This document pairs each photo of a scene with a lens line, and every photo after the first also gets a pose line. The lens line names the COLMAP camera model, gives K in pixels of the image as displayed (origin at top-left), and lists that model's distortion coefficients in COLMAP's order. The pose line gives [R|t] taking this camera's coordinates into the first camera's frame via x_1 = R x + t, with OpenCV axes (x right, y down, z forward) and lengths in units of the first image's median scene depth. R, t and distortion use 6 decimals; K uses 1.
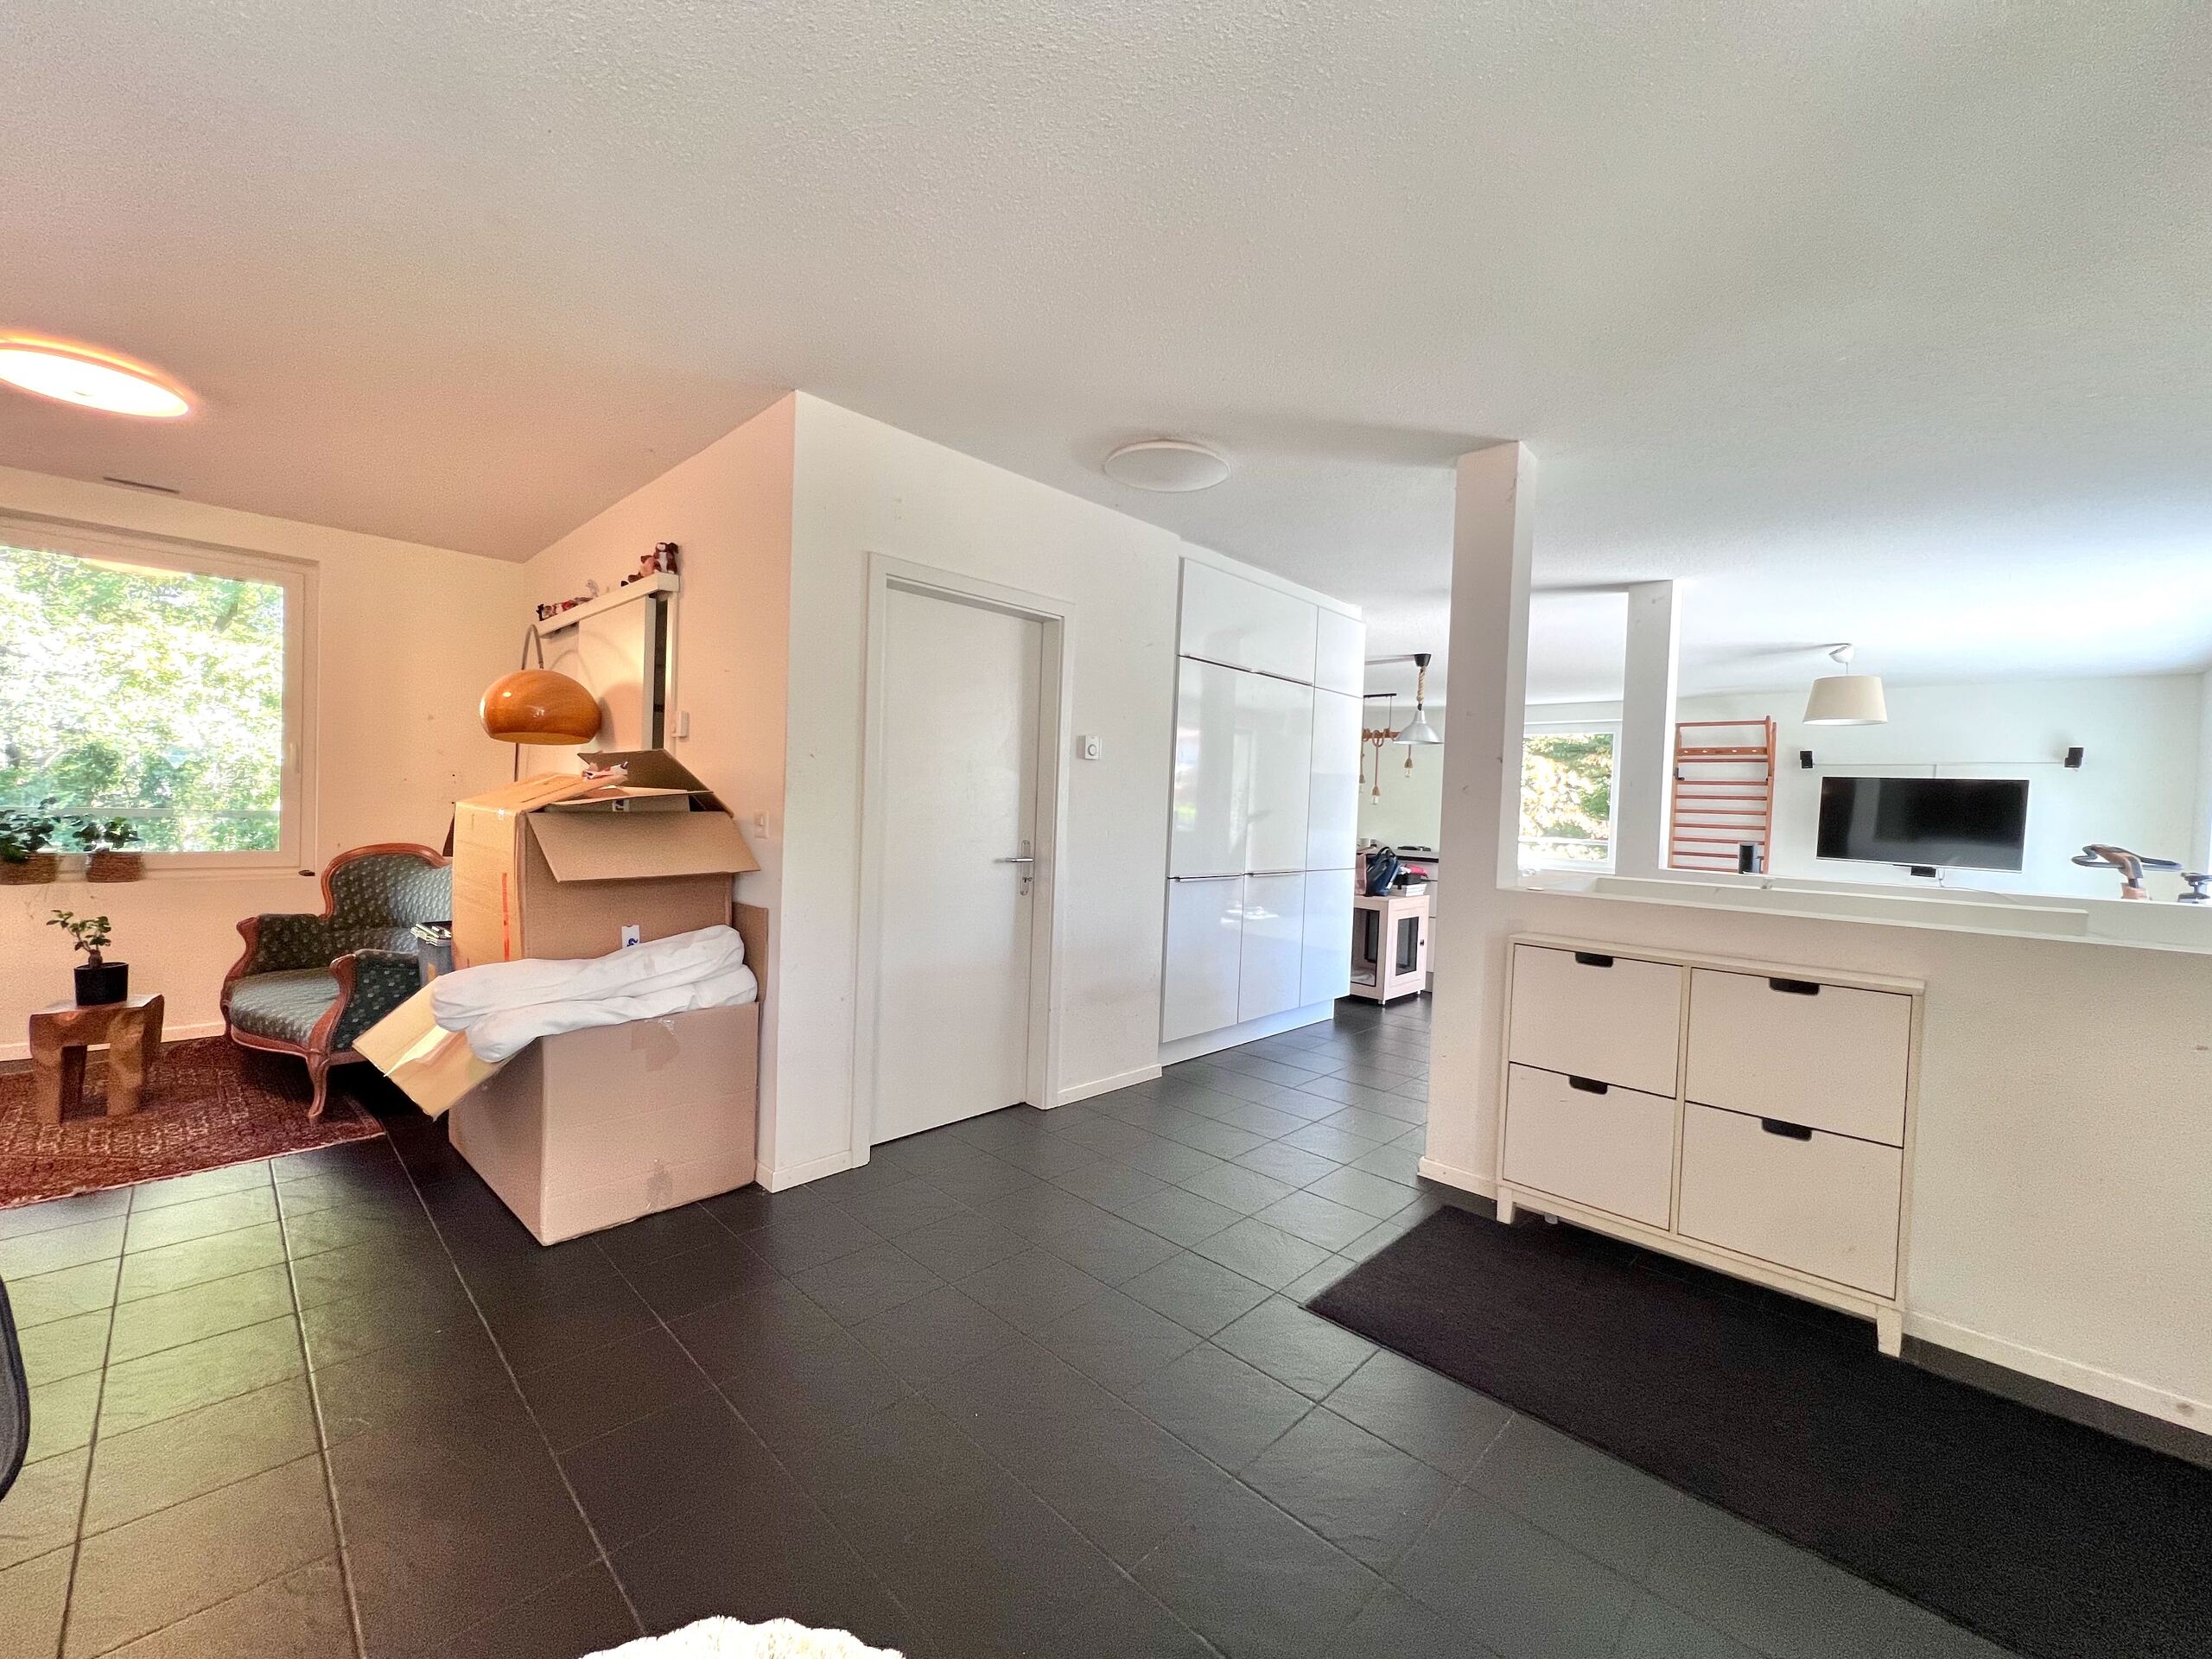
lens RADIAL K [[885.9, 0, 1100.3], [0, 885.9, 824.0], [0, 0, 1]] dist [-0.001089, 0.000235]
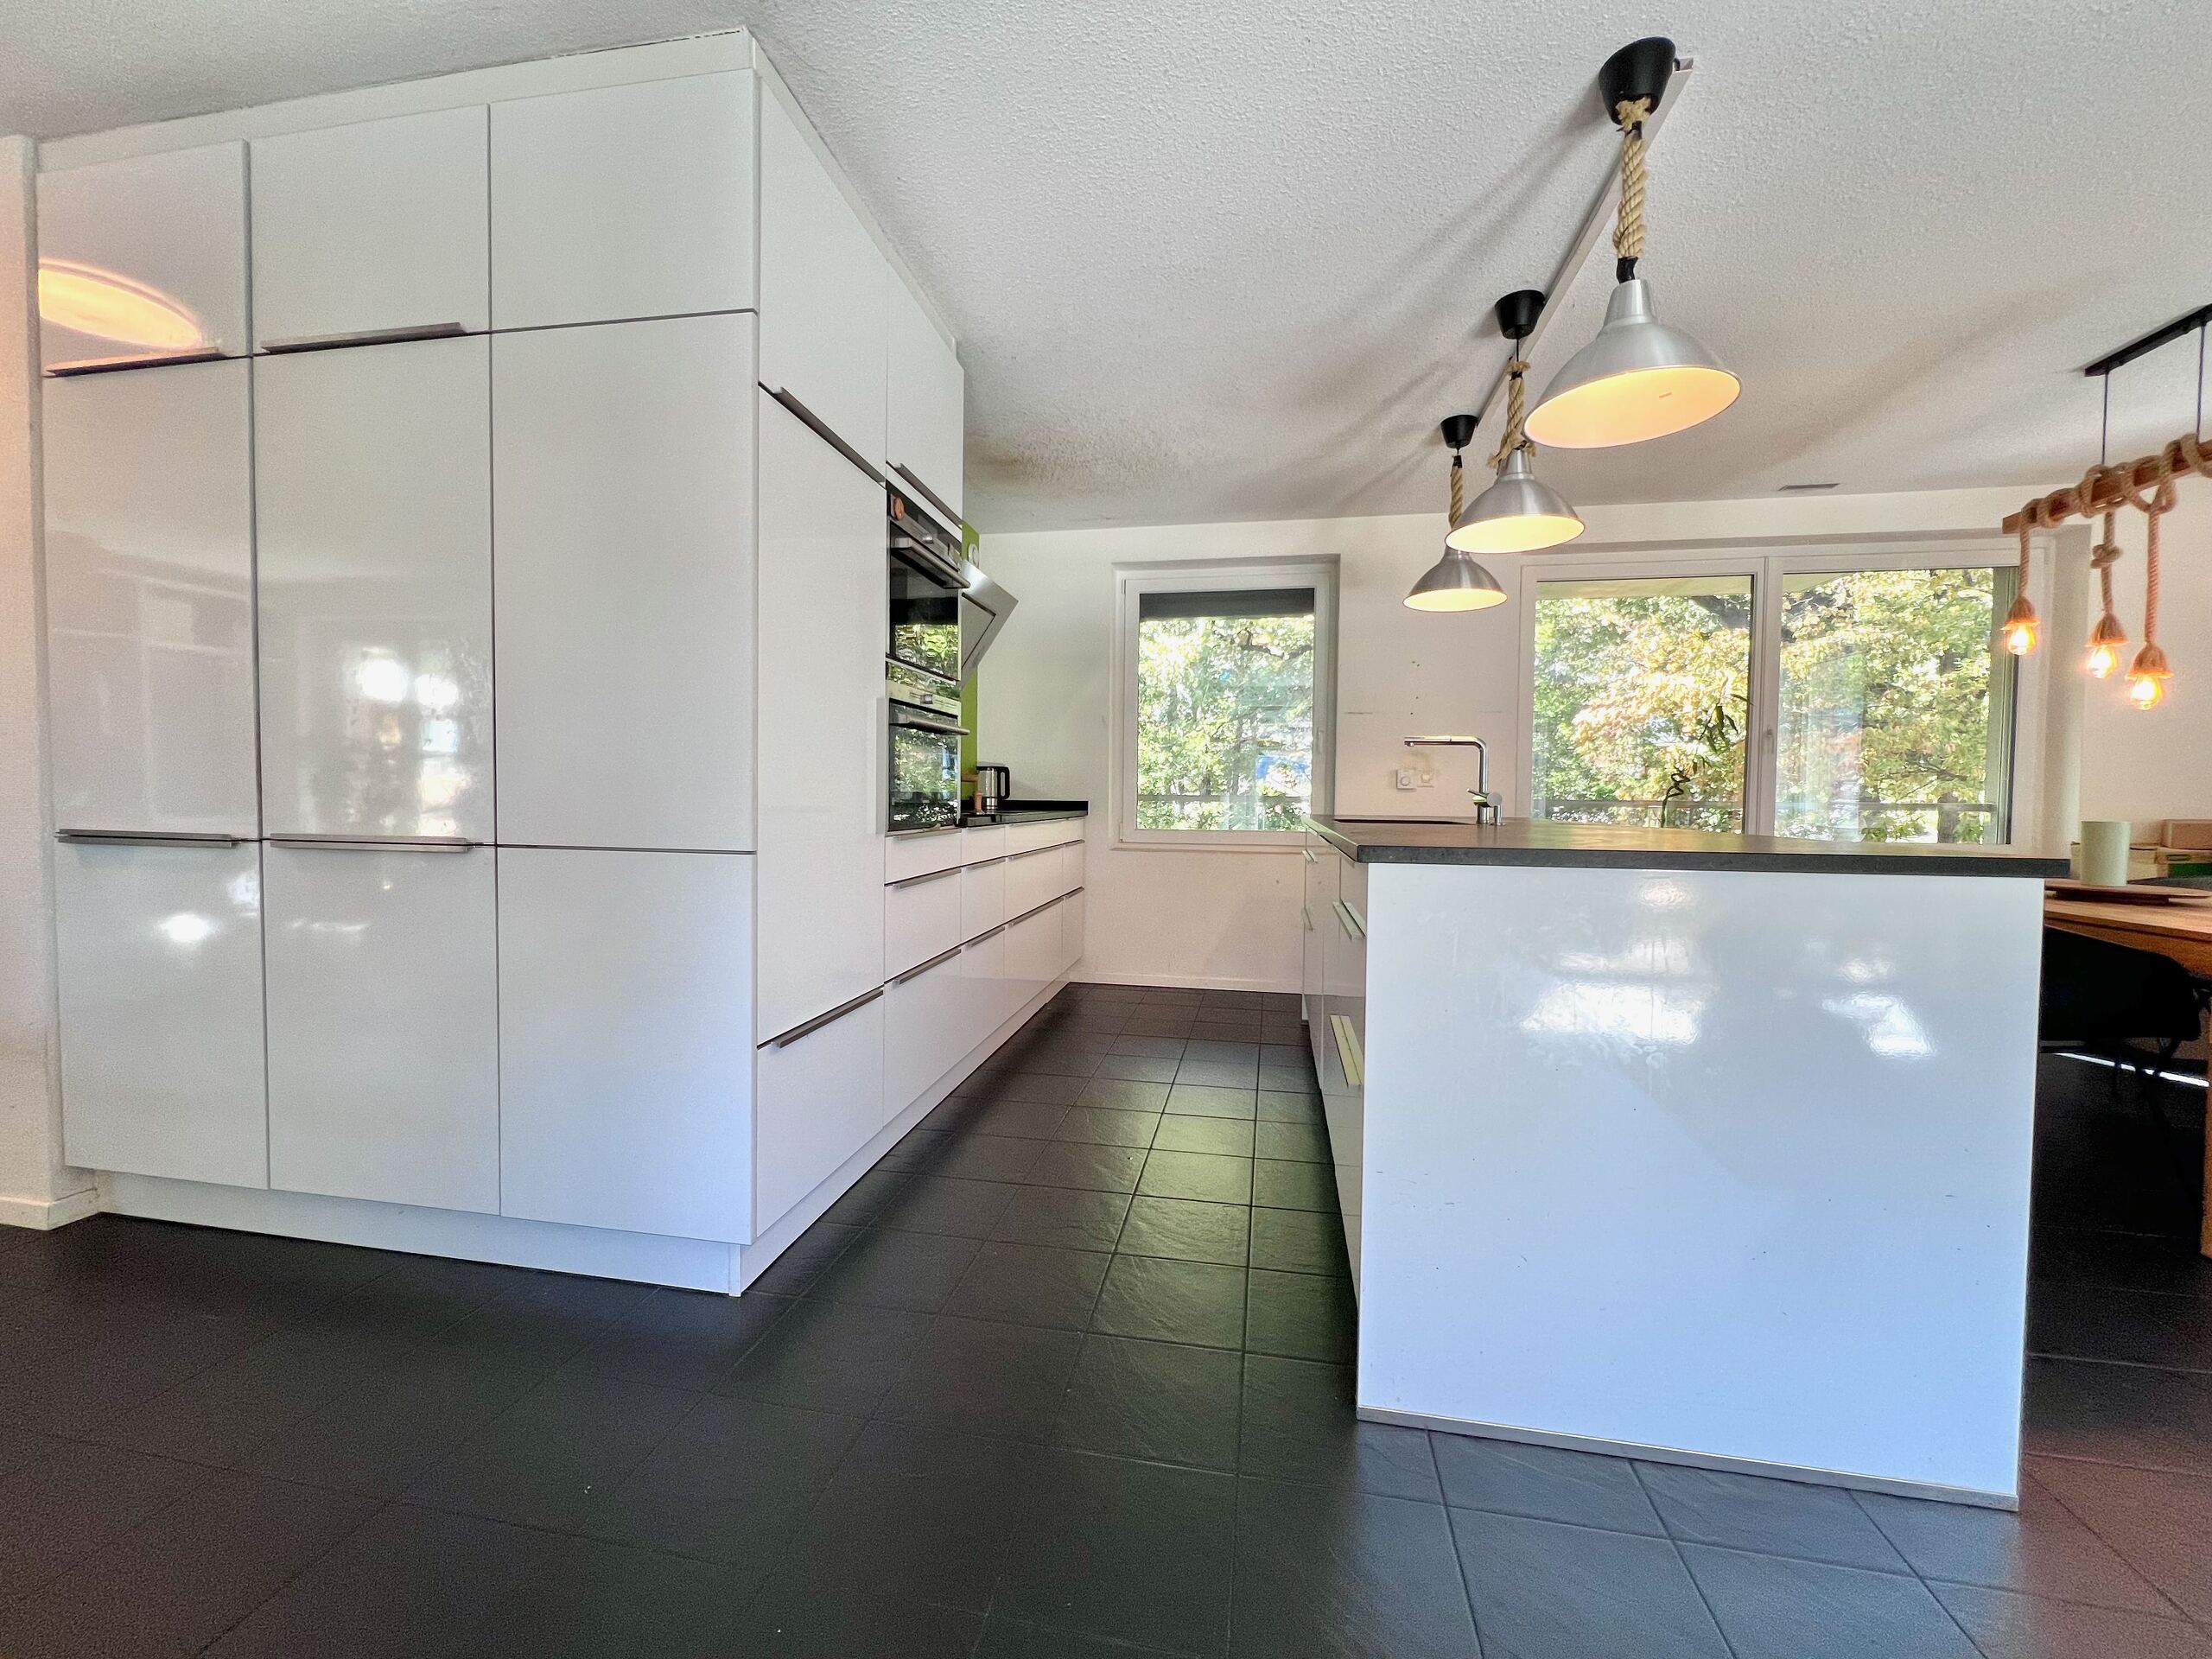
lens RADIAL K [[891.8, 0, 1100.8], [0, 891.8, 820.3], [0, 0, 1]] dist [0.017612, 0.000052]
pose [[0.558754, -0.007038, -0.829304, 0.372800], [-0.012382, 0.999782, -0.016828, 0.026047], [0.829241, 0.019671, 0.558545, 0.543178]]
